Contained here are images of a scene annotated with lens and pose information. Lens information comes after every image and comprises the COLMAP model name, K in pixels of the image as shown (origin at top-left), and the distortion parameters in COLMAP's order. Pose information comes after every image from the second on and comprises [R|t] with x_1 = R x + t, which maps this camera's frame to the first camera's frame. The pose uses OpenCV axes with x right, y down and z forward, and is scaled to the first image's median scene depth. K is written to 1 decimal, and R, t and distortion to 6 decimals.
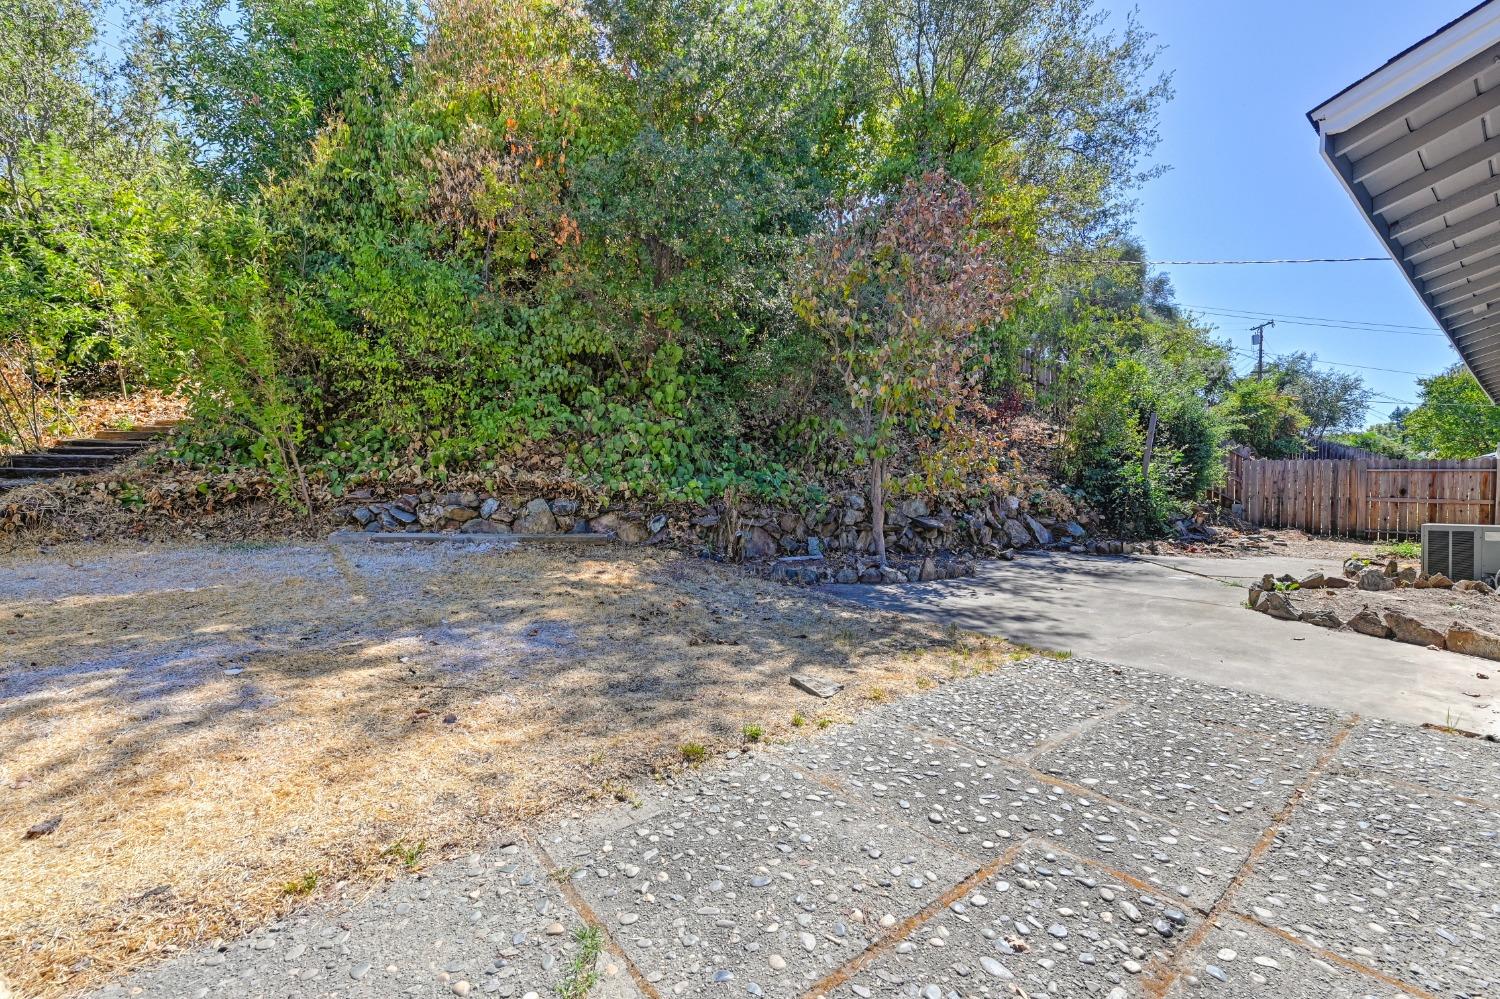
lens RADIAL K [[631.9, 0, 750.0], [0, 631.9, 499.5], [0, 0, 1]] dist [0.002049, 0.000213]
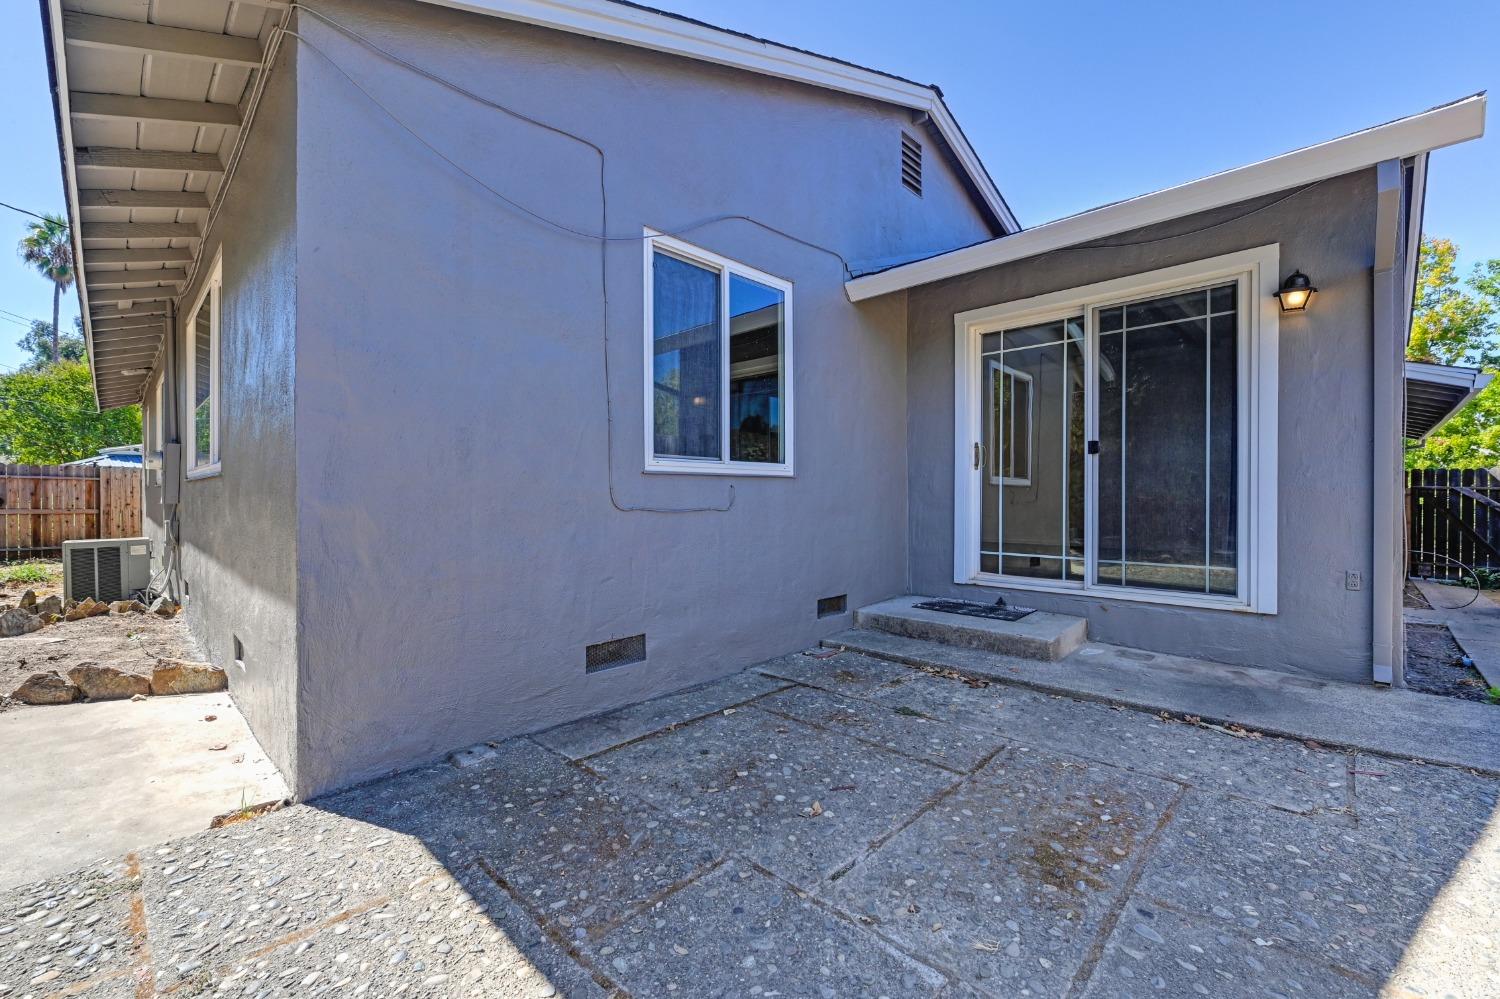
lens RADIAL K [[631.9, 0, 750.0], [0, 631.9, 499.5], [0, 0, 1]] dist [0.002049, 0.000213]
pose [[-0.131294, -0.010897, 0.991284, 0.102283], [0.019250, 0.999723, 0.013540, -0.012722], [-0.991157, 0.020860, -0.131048, 0.201579]]
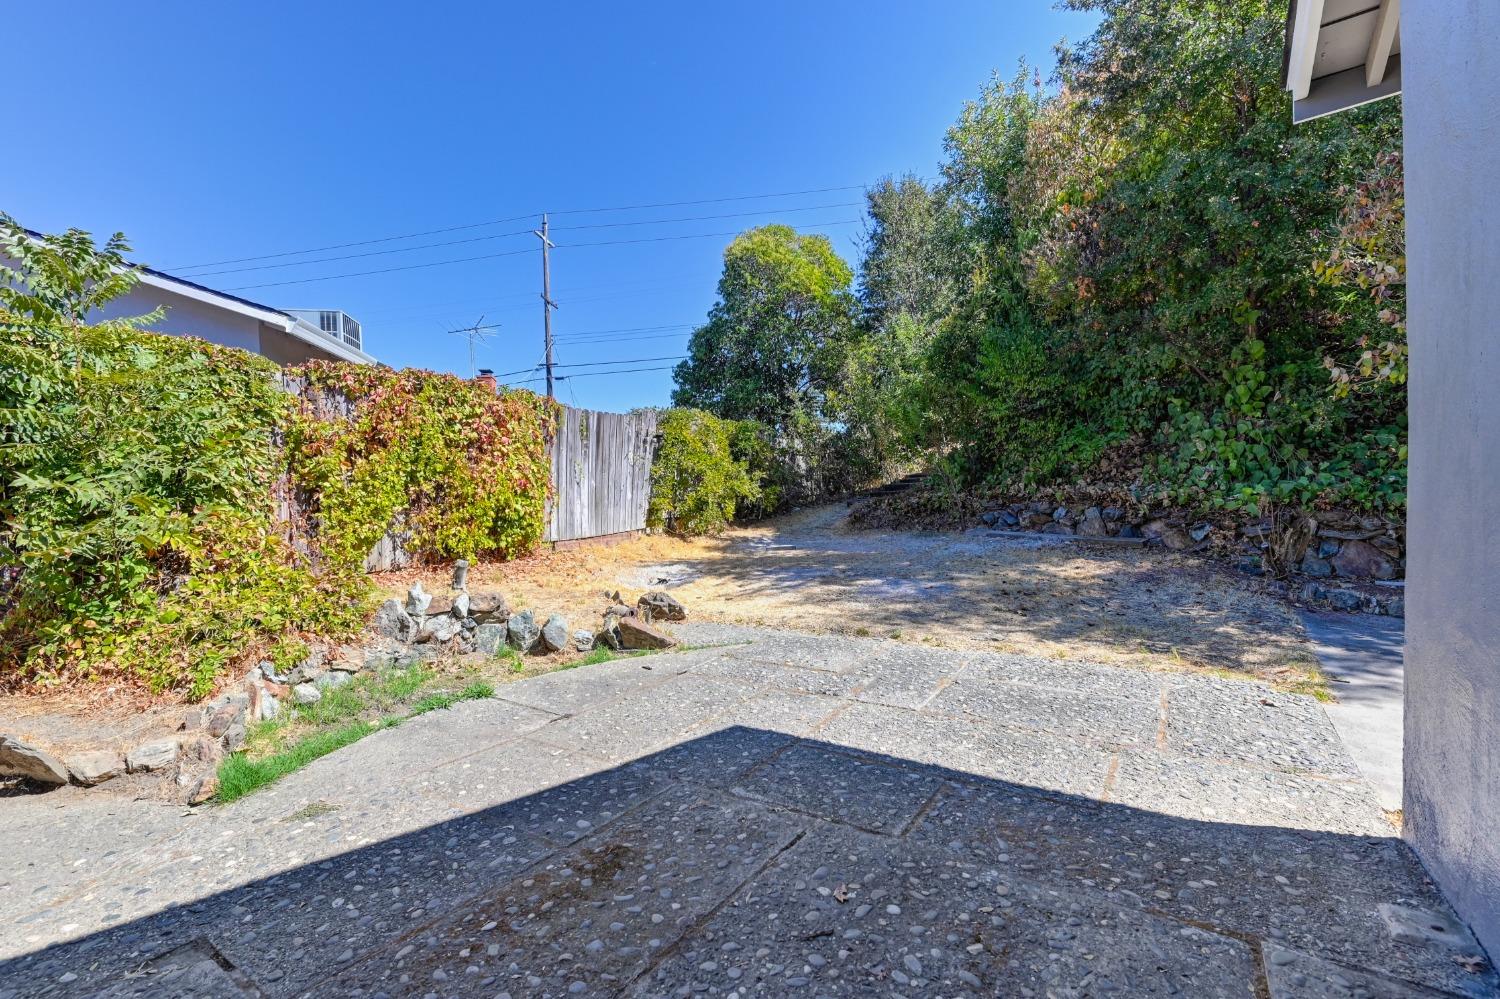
lens RADIAL K [[631.9, 0, 750.0], [0, 631.9, 499.5], [0, 0, 1]] dist [0.002049, 0.000213]
pose [[0.290554, -0.011692, -0.956787, 0.622786], [0.012832, 0.999883, -0.008321, -0.013842], [0.956773, -0.009859, 0.290670, 0.029546]]
